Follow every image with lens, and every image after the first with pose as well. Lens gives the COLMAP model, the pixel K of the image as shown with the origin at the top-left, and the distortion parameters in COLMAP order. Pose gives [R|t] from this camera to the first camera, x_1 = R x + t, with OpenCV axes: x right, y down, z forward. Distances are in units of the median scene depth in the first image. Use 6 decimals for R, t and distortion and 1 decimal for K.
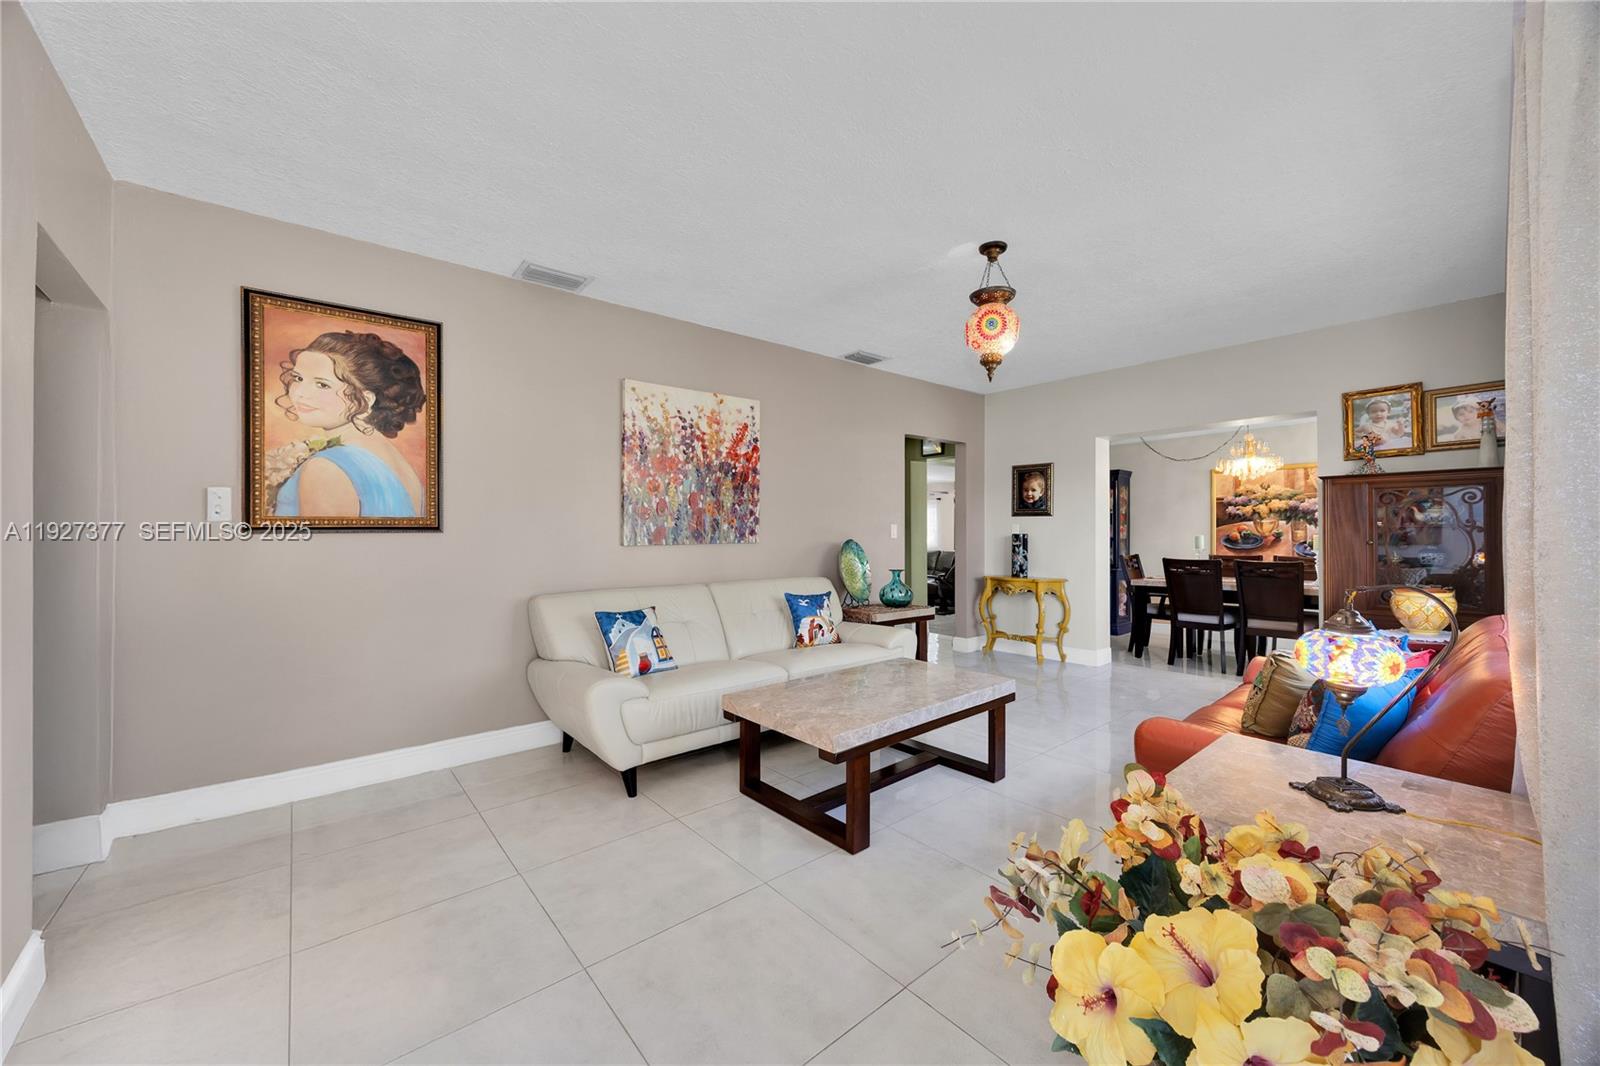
lens RADIAL K [[605.3, 0, 793.1], [0, 605.3, 531.9], [0, 0, 1]] dist [0.002517, 0.000078]
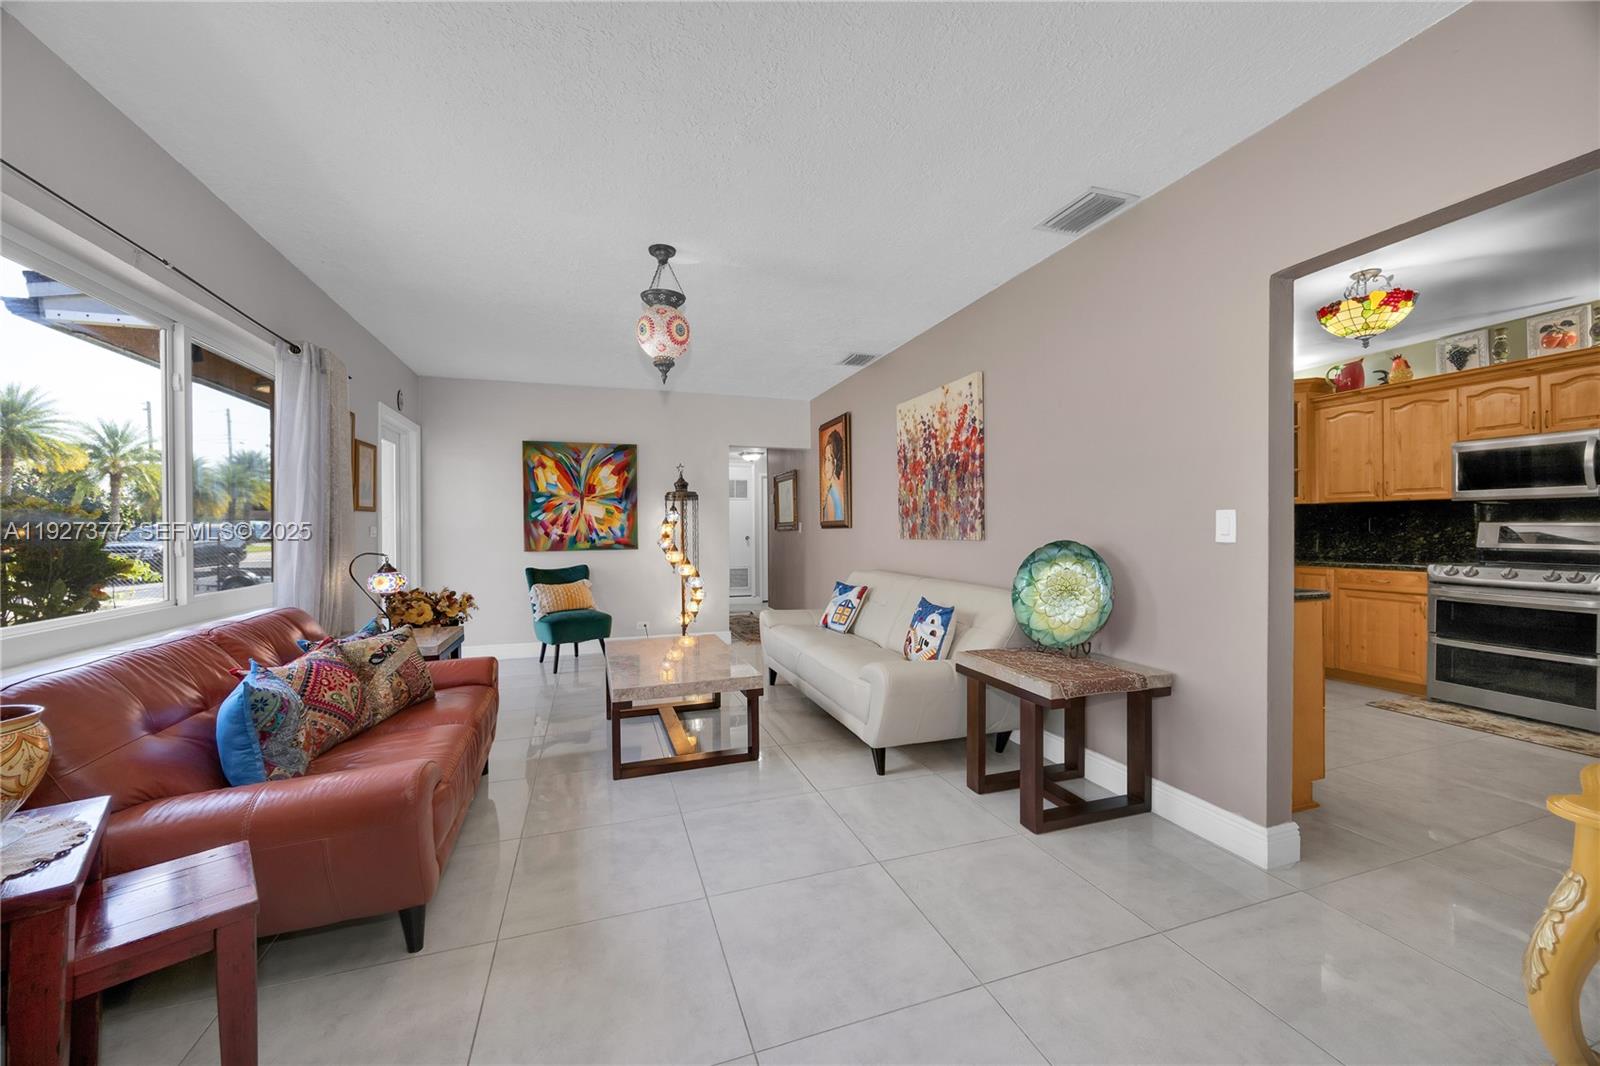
lens RADIAL K [[605.3, 0, 800.5], [0, 605.3, 529.7], [0, 0, 1]] dist [0.002517, 0.000078]
pose [[-0.358352, 0.008544, -0.933548, 0.866696], [0.007500, 0.999952, 0.006273, -0.004492], [0.933557, -0.004754, -0.358398, 1.133532]]
